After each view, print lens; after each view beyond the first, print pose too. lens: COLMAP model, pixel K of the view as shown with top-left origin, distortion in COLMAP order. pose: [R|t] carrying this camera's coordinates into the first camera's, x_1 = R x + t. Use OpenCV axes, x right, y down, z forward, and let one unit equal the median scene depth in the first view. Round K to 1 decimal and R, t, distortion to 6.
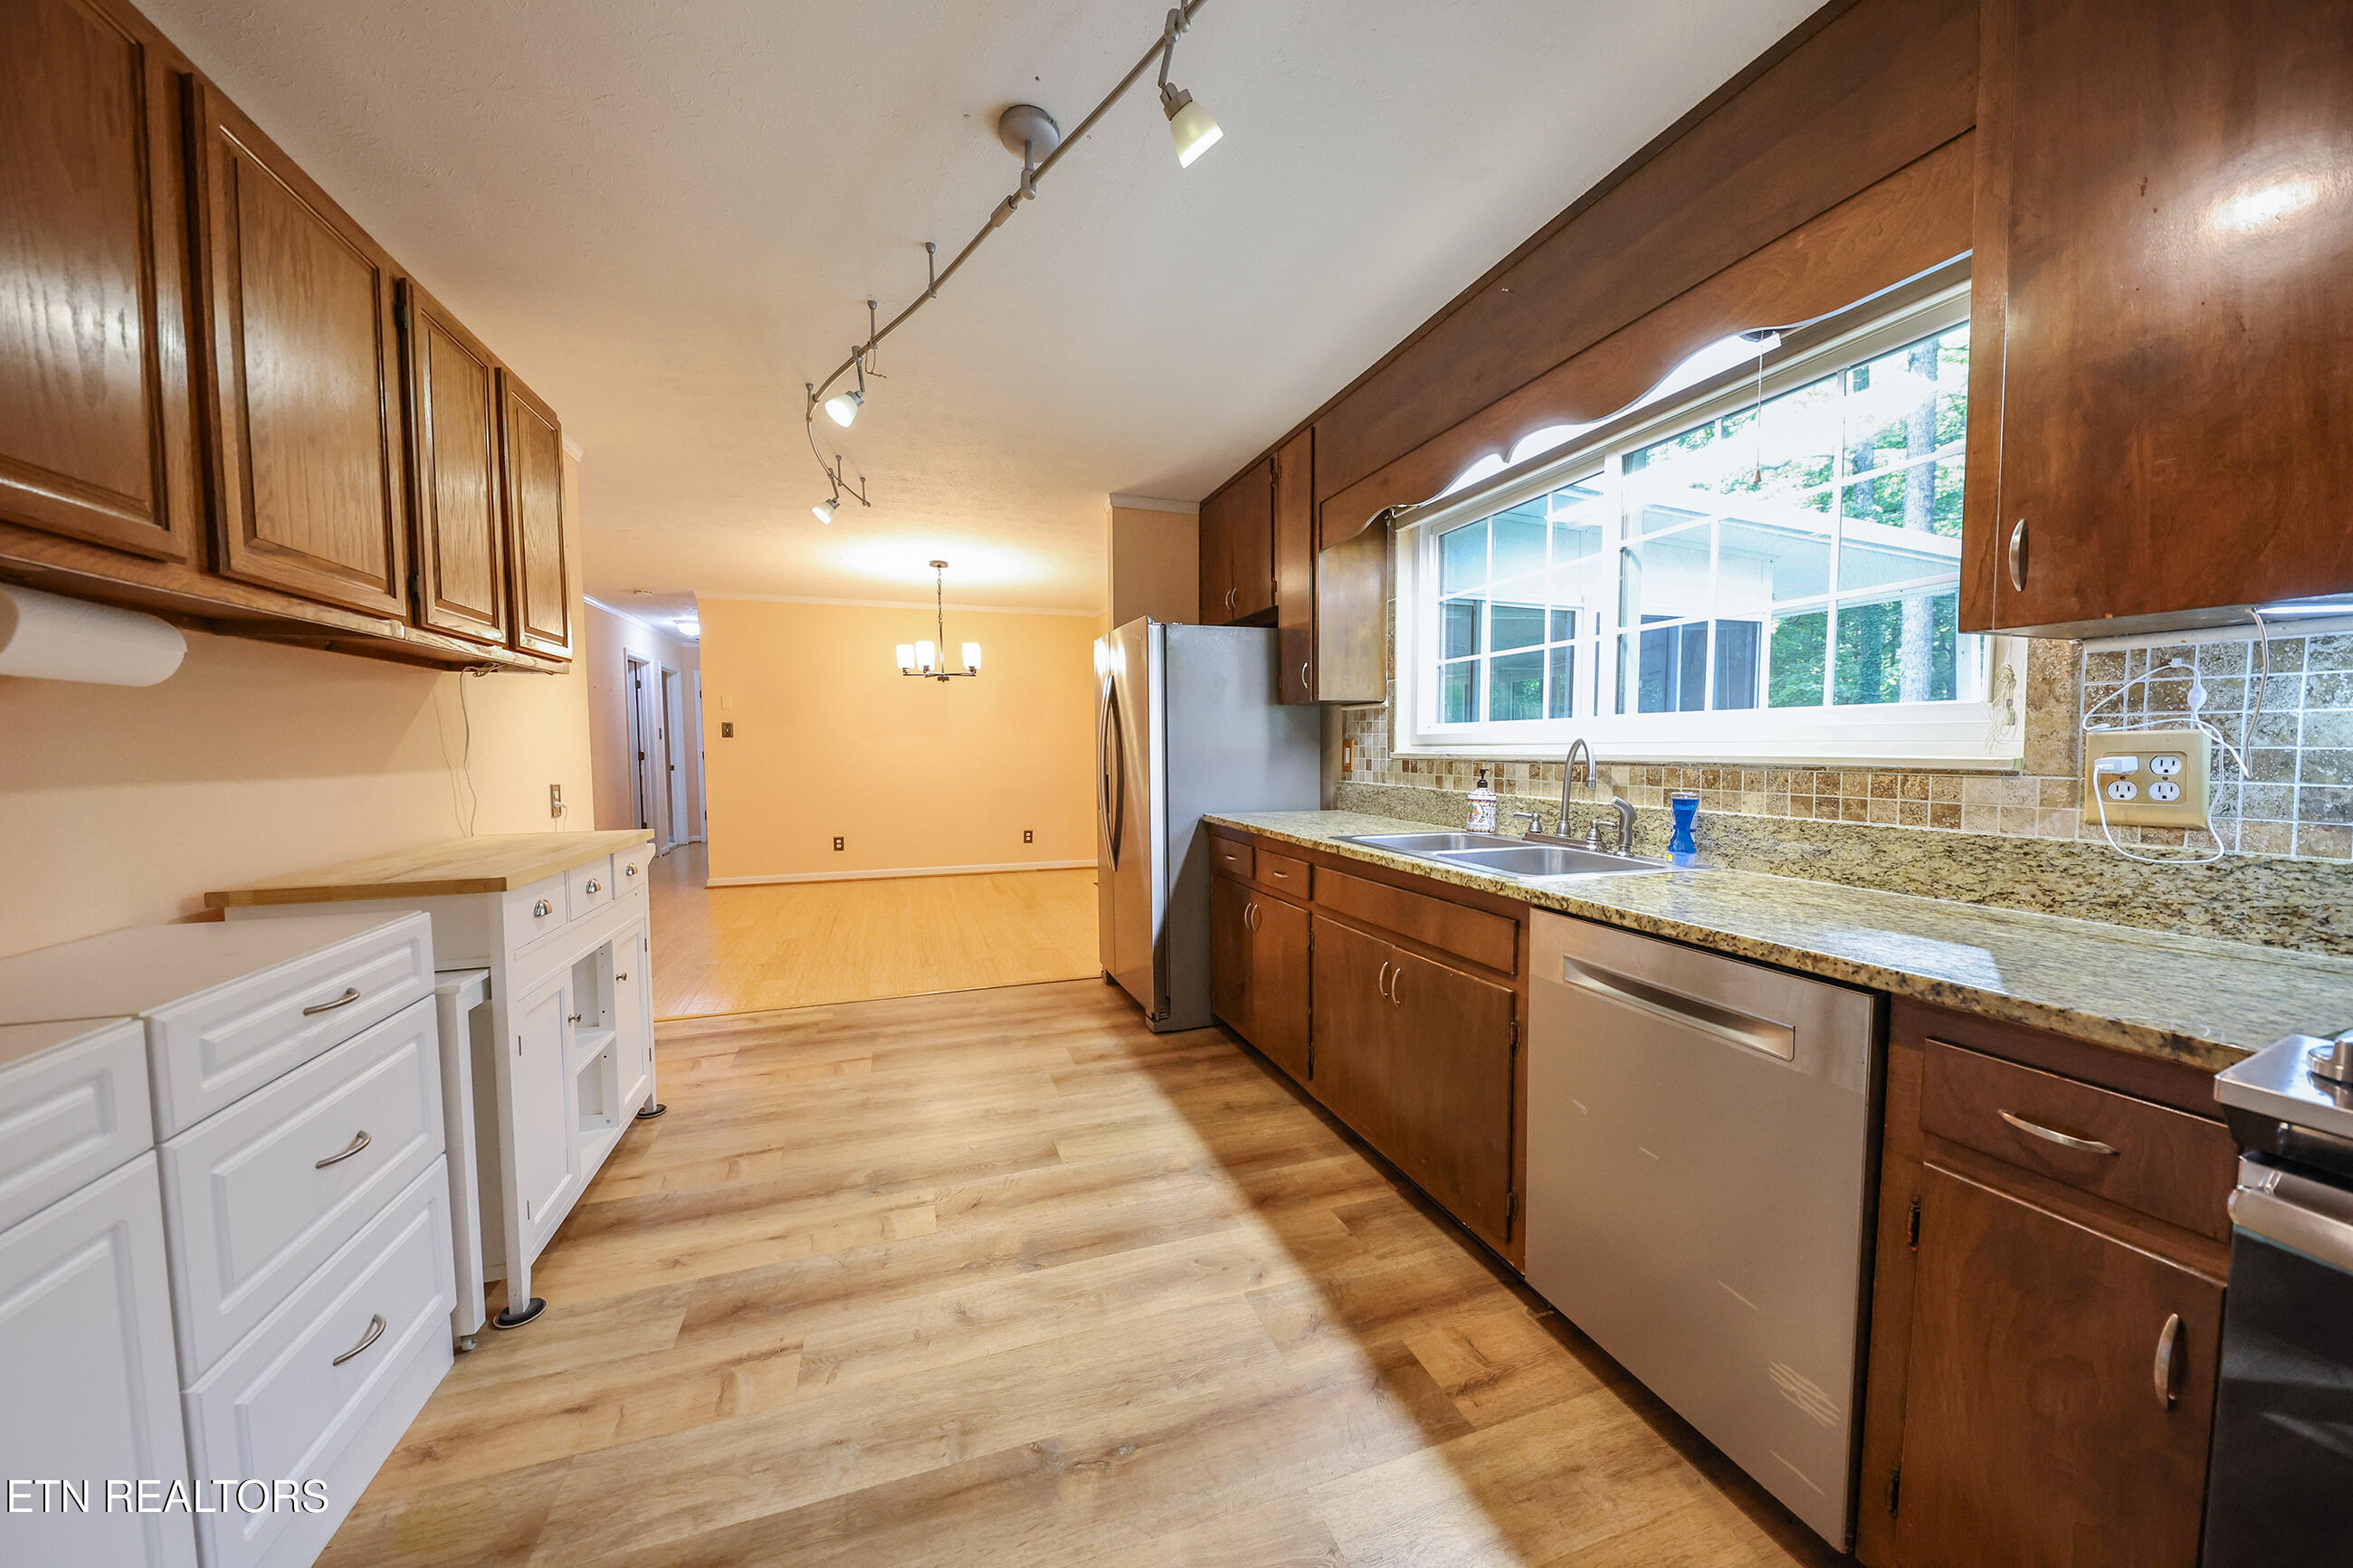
lens RADIAL K [[806.1, 0, 1169.5], [0, 806.1, 788.7], [0, 0, 1]] dist [0.005848, -0.005431]
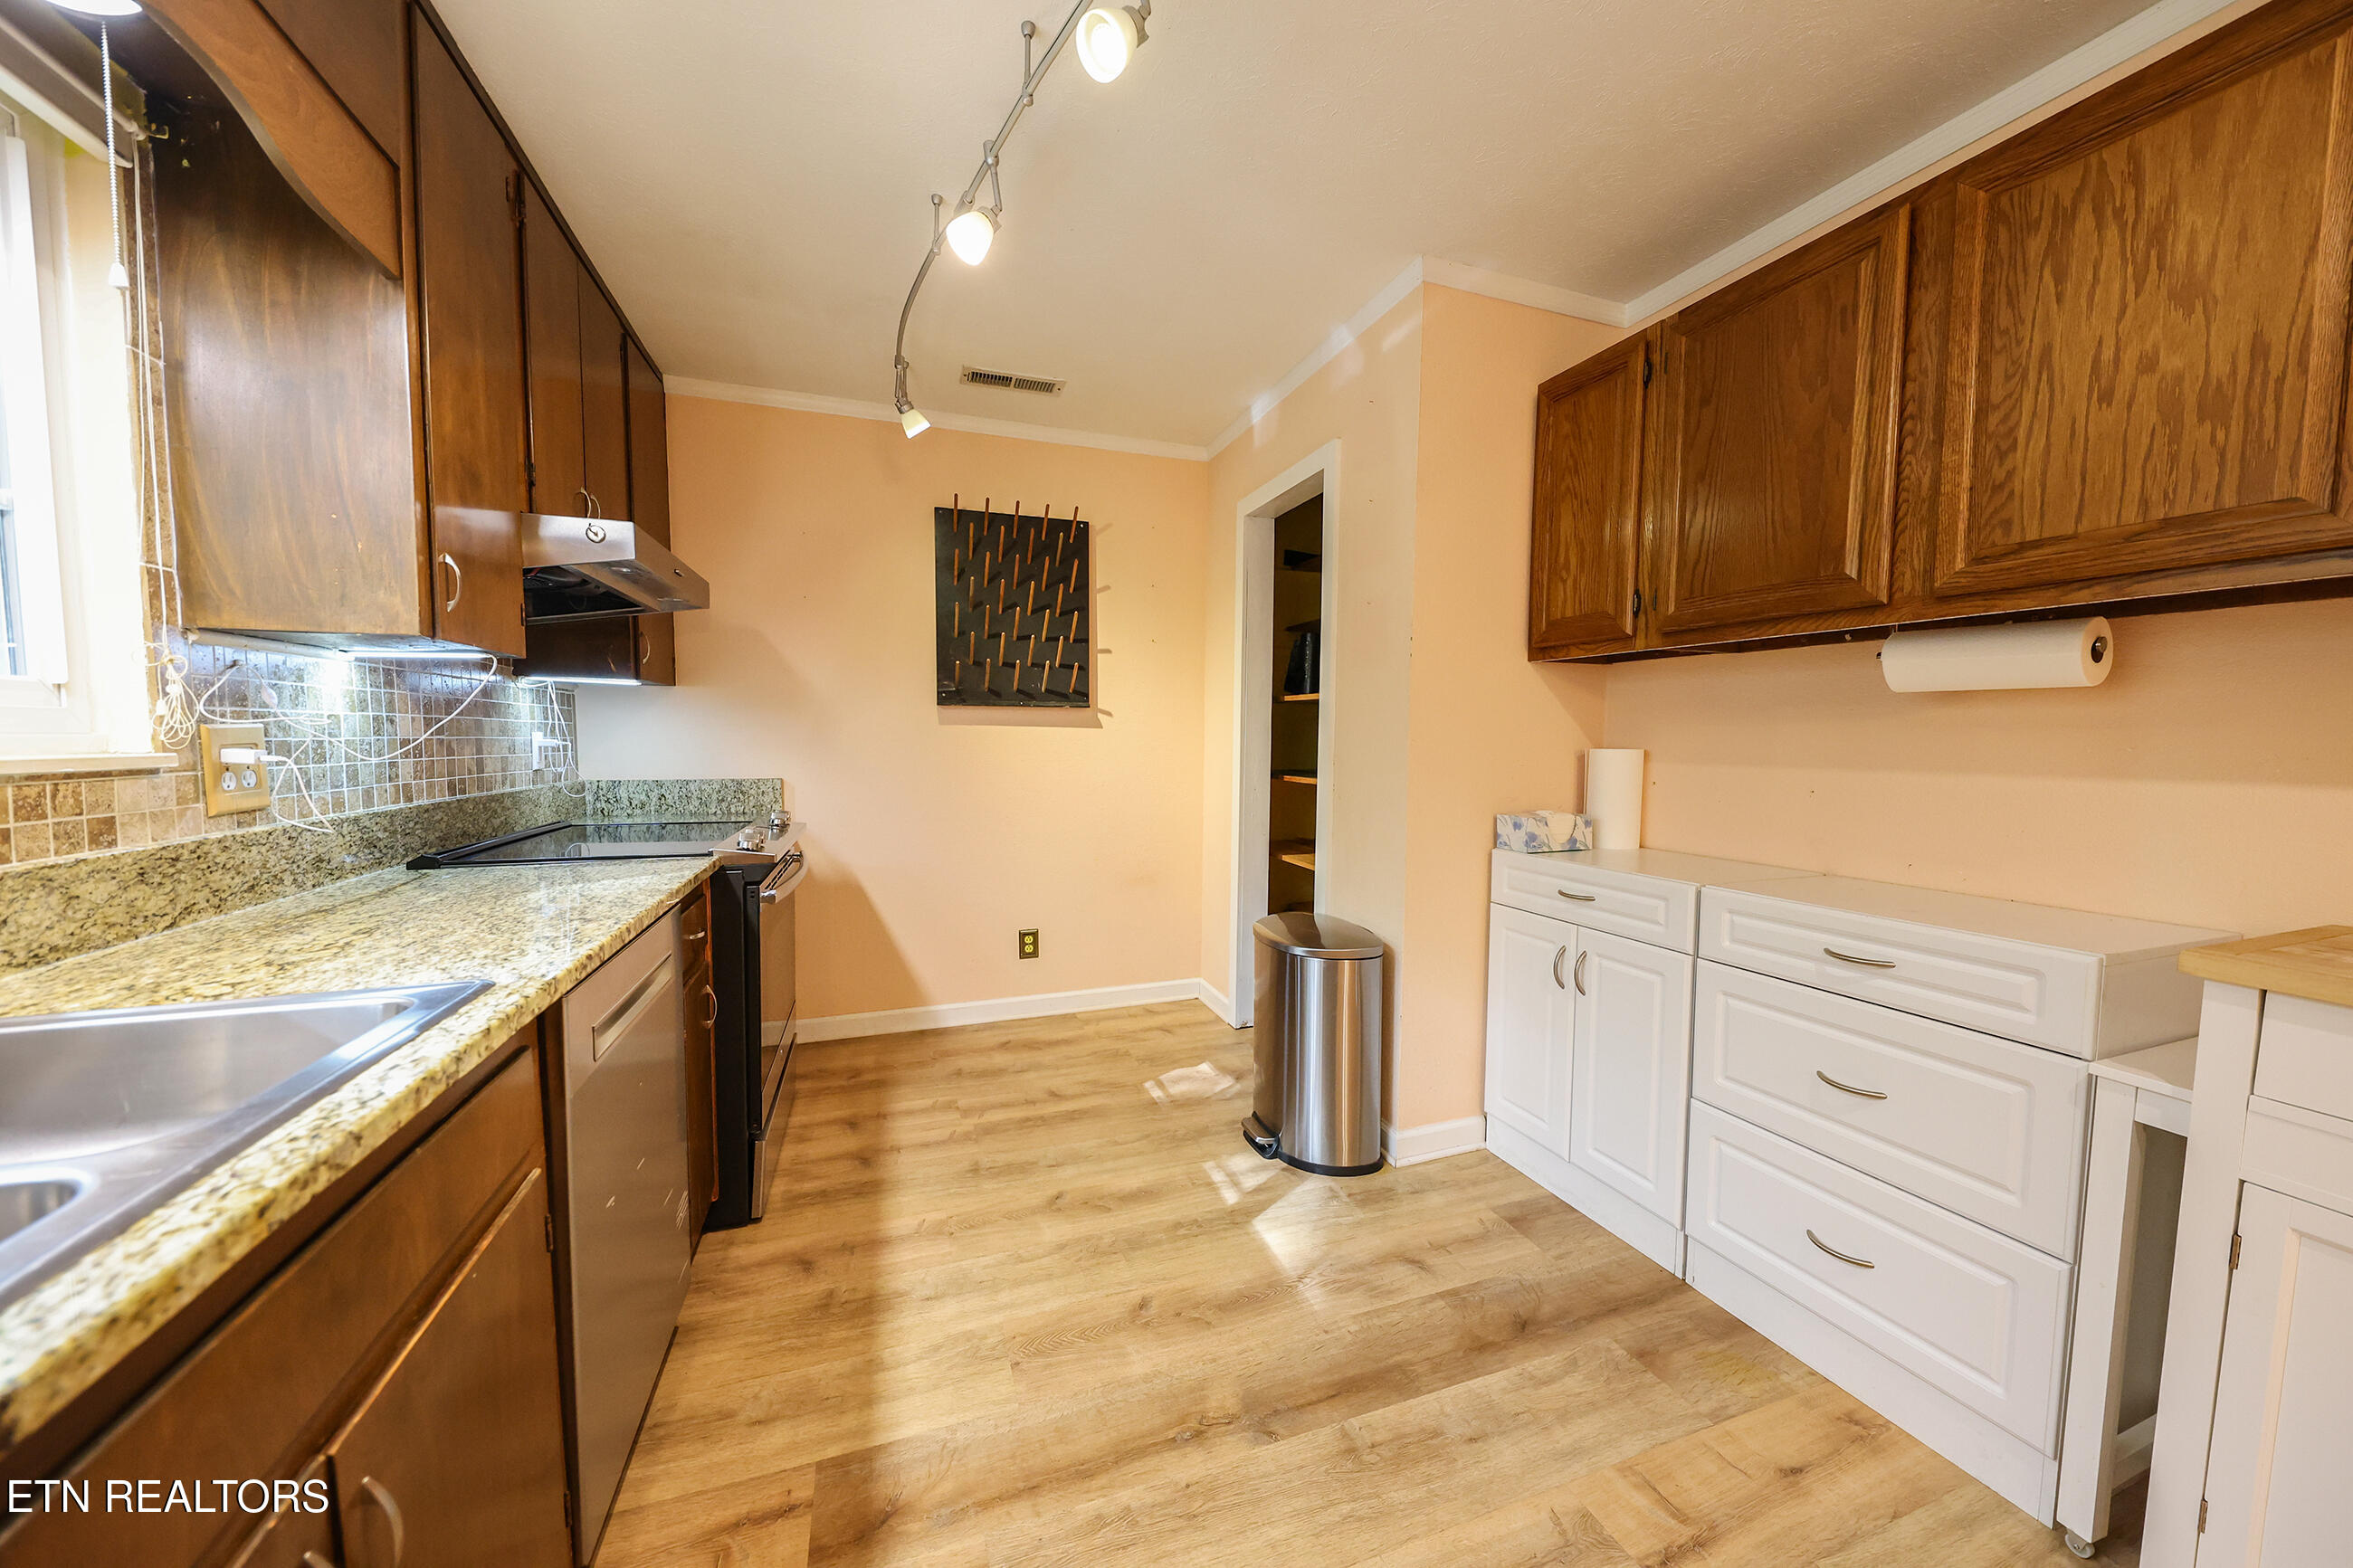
lens RADIAL K [[806.1, 0, 1169.5], [0, 806.1, 788.7], [0, 0, 1]] dist [0.005848, -0.005431]
pose [[-0.999927, -0.000981, -0.012042, -0.017785], [-0.002419, 0.992770, 0.120008, -0.086066], [0.011837, 0.120028, -0.992700, 1.518480]]
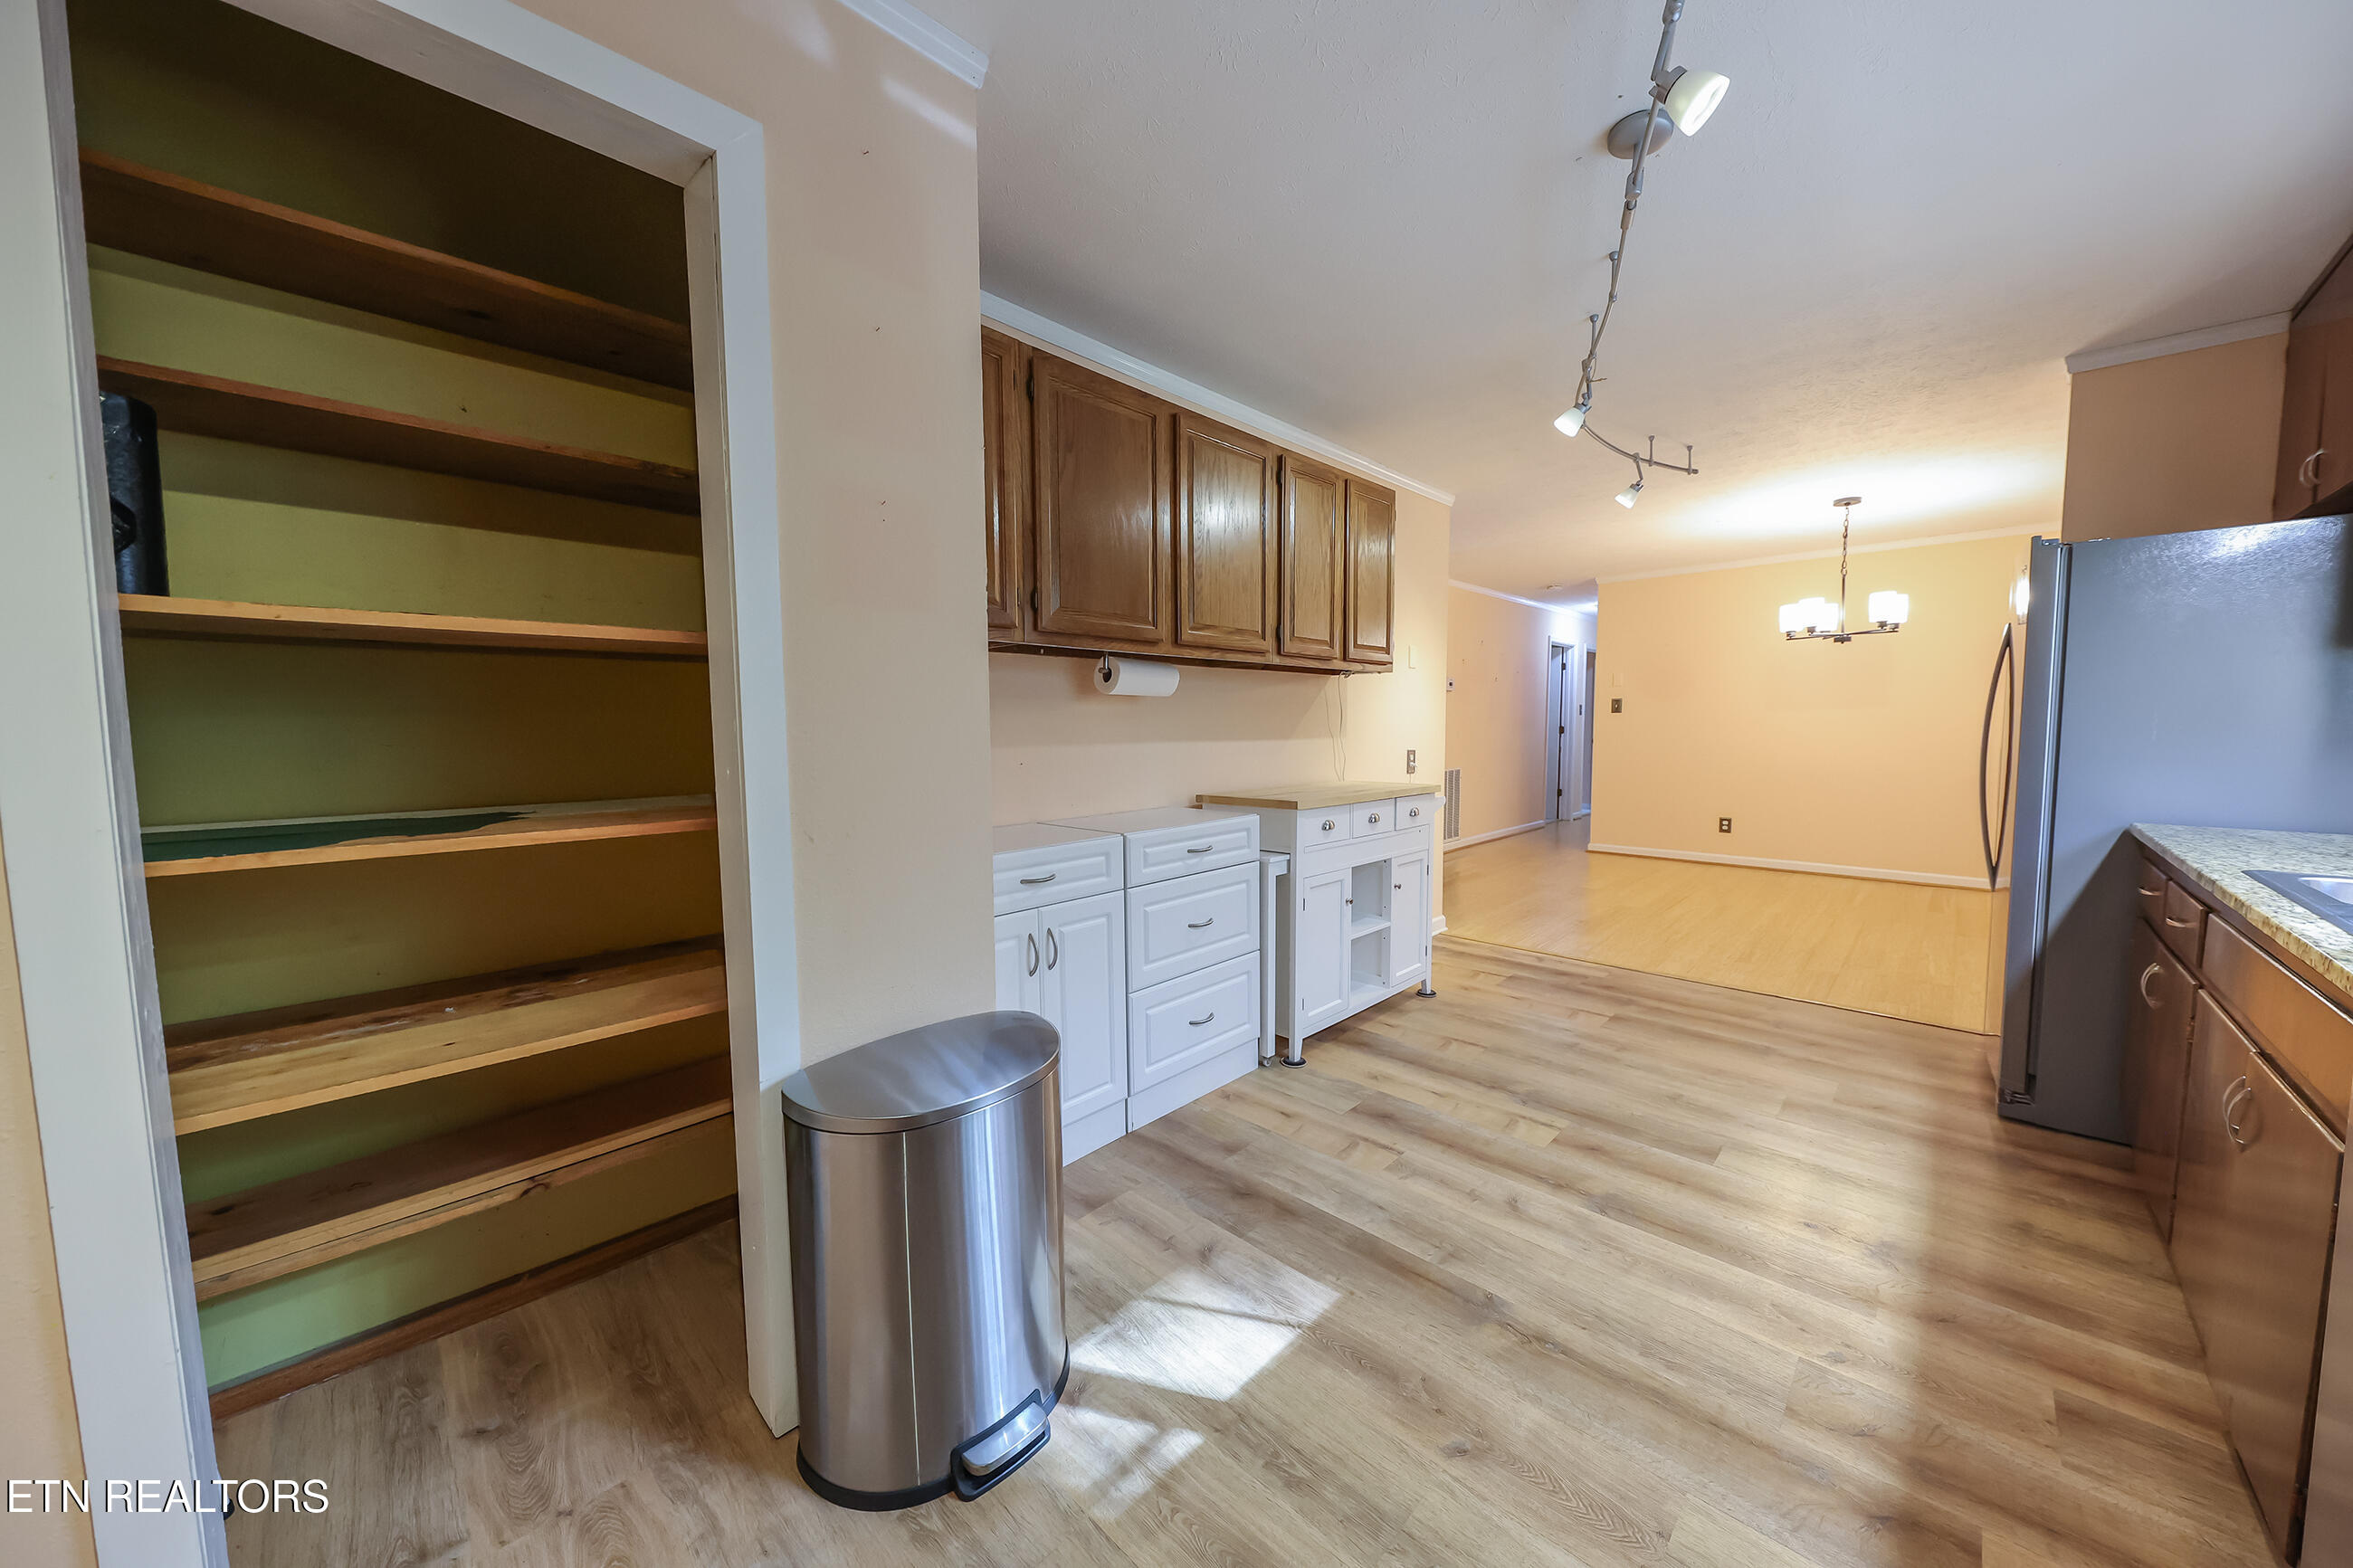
lens RADIAL K [[806.1, 0, 1169.5], [0, 806.1, 788.7], [0, 0, 1]] dist [0.005848, -0.005431]
pose [[0.453117, 0.070575, -0.888653, 0.519489], [-0.042369, 0.997440, 0.057611, -0.002467], [0.890443, 0.011546, 0.454947, -0.000298]]
